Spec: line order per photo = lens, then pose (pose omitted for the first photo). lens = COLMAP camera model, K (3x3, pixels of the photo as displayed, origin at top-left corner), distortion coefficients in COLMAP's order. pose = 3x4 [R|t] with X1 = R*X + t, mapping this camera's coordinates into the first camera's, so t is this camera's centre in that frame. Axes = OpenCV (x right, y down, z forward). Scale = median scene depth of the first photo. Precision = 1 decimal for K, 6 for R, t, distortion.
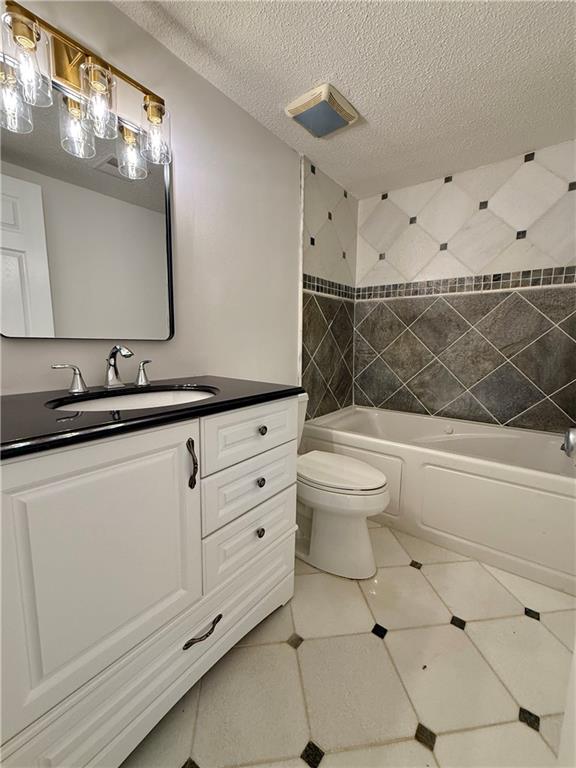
lens RADIAL K [[323.2, 0, 288.0], [0, 323.2, 384.0], [0, 0, 1]] dist [-0.002465, 0.000639]
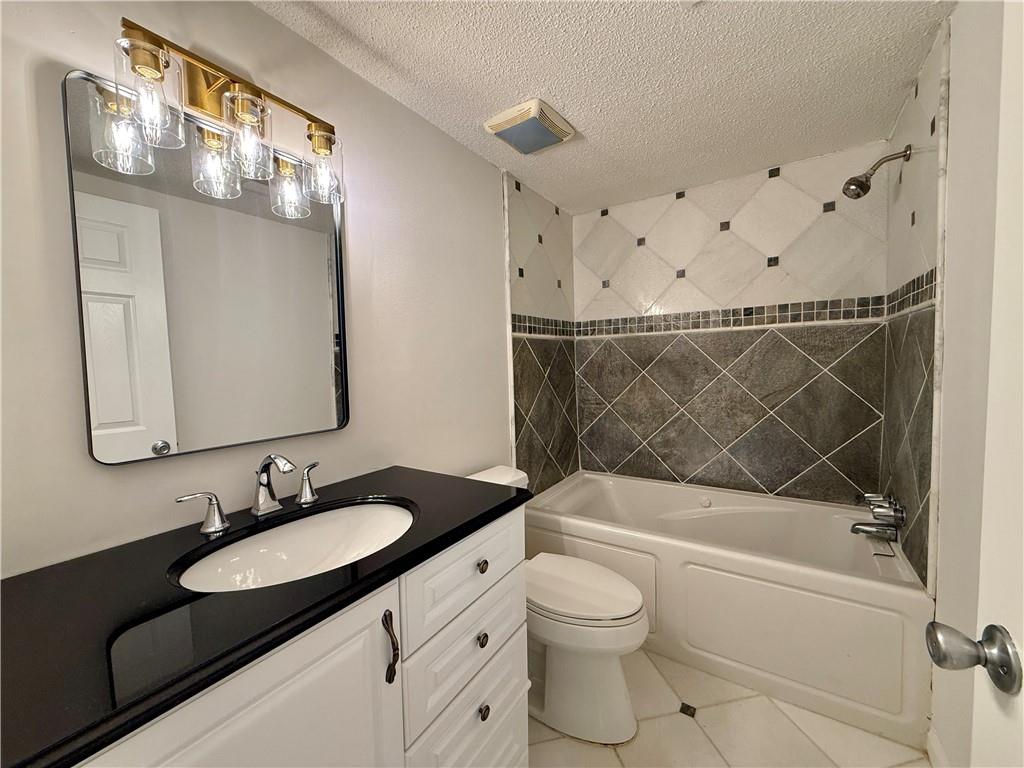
lens RADIAL K [[410.8, 0, 512.0], [0, 410.8, 384.0], [0, 0, 1]] dist [-0.000017, -0.000380]
pose [[0.996504, -0.040832, 0.072887, -0.034470], [0.046552, 0.995820, -0.078581, -0.102565], [-0.069374, 0.081699, 0.994240, 0.026500]]
